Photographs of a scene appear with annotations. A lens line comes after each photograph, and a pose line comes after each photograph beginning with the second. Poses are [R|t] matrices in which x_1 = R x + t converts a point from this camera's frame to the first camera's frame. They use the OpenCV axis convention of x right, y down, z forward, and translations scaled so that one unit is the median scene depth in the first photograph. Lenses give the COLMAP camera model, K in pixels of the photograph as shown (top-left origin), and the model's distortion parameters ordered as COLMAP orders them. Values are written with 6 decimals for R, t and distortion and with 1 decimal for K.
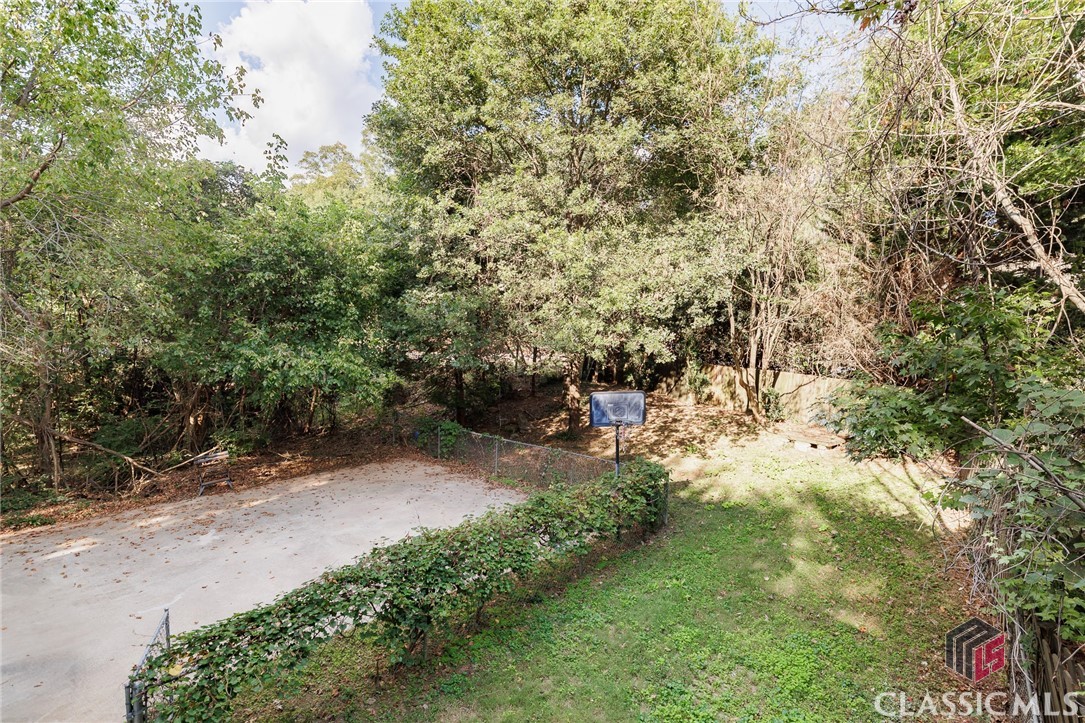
lens RADIAL K [[597.5, 0, 543.7], [0, 597.5, 361.5], [0, 0, 1]] dist [-0.020945, 0.000103]
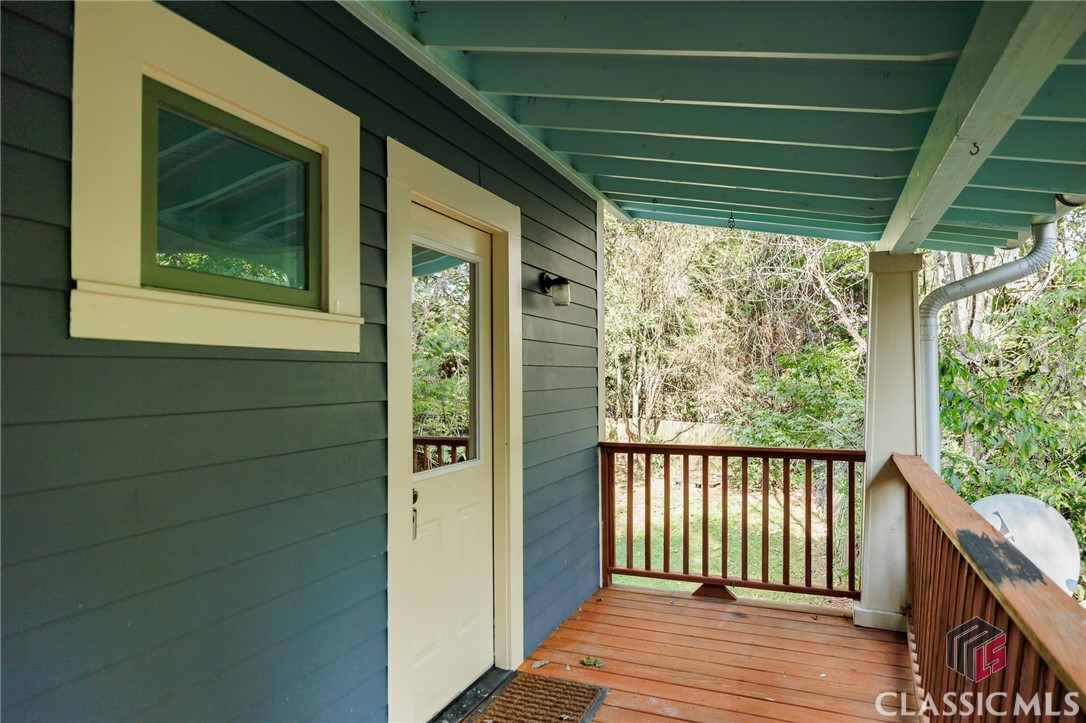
lens RADIAL K [[685.5, 0, 542.3], [0, 685.5, 366.3], [0, 0, 1]] dist [0.001214, -0.000133]
pose [[0.972806, -0.017448, 0.230962, -0.118065], [0.036517, 0.996241, -0.078550, 0.015082], [-0.228723, 0.084848, 0.969787, -0.180658]]
